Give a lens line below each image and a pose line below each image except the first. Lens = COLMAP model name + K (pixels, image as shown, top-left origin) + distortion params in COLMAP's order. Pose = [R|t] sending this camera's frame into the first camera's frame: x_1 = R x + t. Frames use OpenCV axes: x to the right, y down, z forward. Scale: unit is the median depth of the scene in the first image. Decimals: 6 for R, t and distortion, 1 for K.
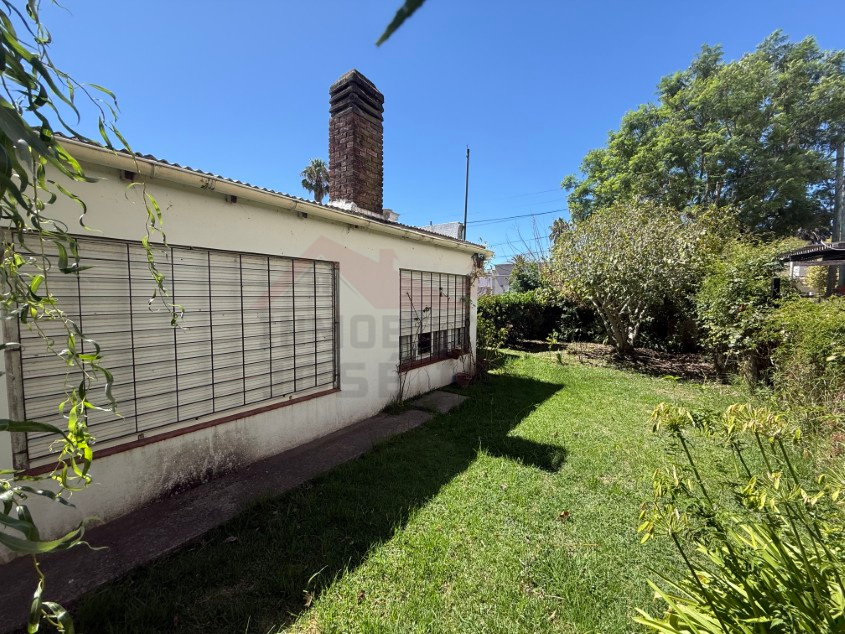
lens RADIAL K [[338.8, 0, 421.6], [0, 338.8, 320.2], [0, 0, 1]] dist [-0.001045, 0.000427]
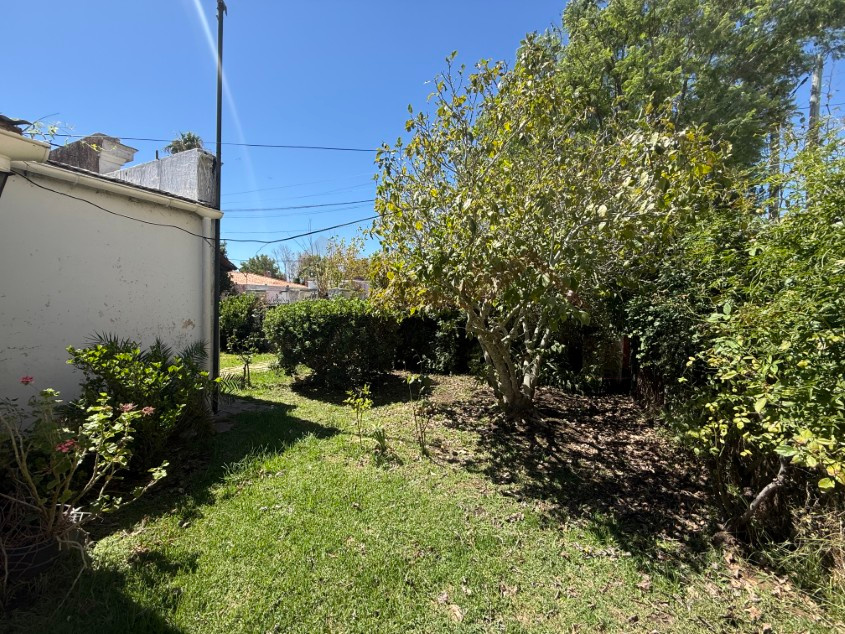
lens RADIAL K [[338.8, 0, 422.9], [0, 338.8, 314.4], [0, 0, 1]] dist [-0.001045, 0.000427]
pose [[0.977516, 0.001306, 0.210857, 0.340551], [0.006711, 0.999281, -0.037303, -0.035024], [-0.210754, 0.037879, 0.976805, 0.503419]]
